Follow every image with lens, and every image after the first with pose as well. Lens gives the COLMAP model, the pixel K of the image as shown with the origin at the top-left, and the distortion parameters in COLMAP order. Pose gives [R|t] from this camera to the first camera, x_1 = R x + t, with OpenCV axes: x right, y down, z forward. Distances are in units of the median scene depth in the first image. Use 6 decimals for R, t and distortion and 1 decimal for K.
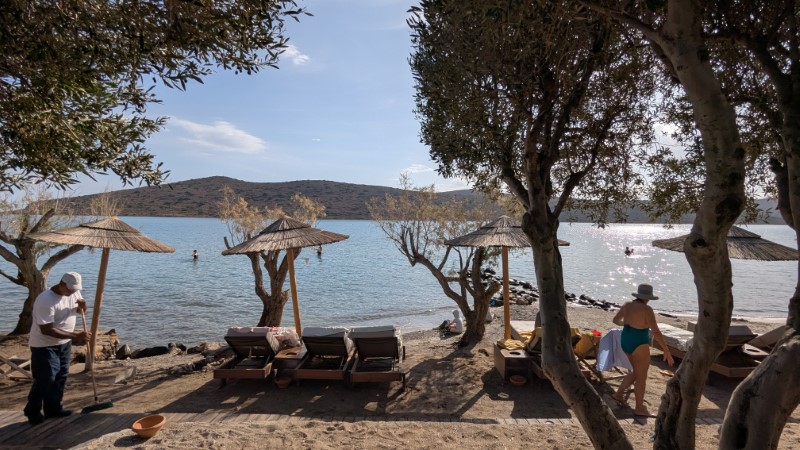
lens RADIAL K [[378.8, 0, 401.2], [0, 378.8, 228.0], [0, 0, 1]] dist [0.000557, 0.000301]
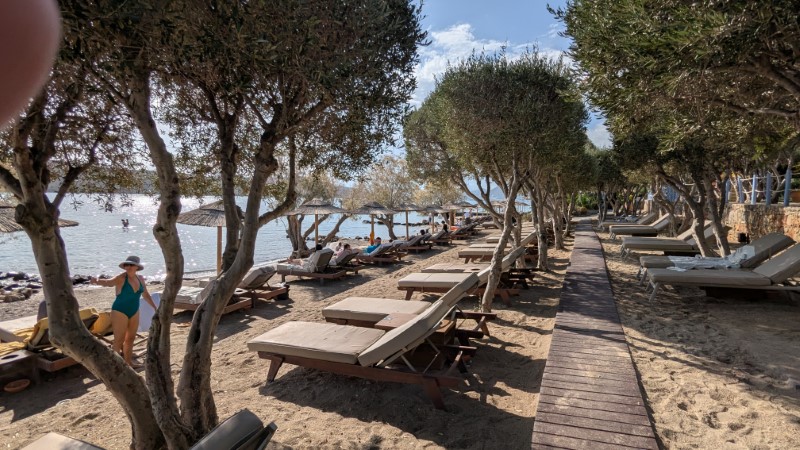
lens RADIAL K [[378.8, 0, 401.2], [0, 378.8, 228.0], [0, 0, 1]] dist [0.000557, 0.000301]
pose [[0.438748, -0.071483, 0.895763, -0.088880], [0.003202, 0.996949, 0.077989, -0.031728], [-0.898605, -0.031349, 0.437638, -0.240811]]
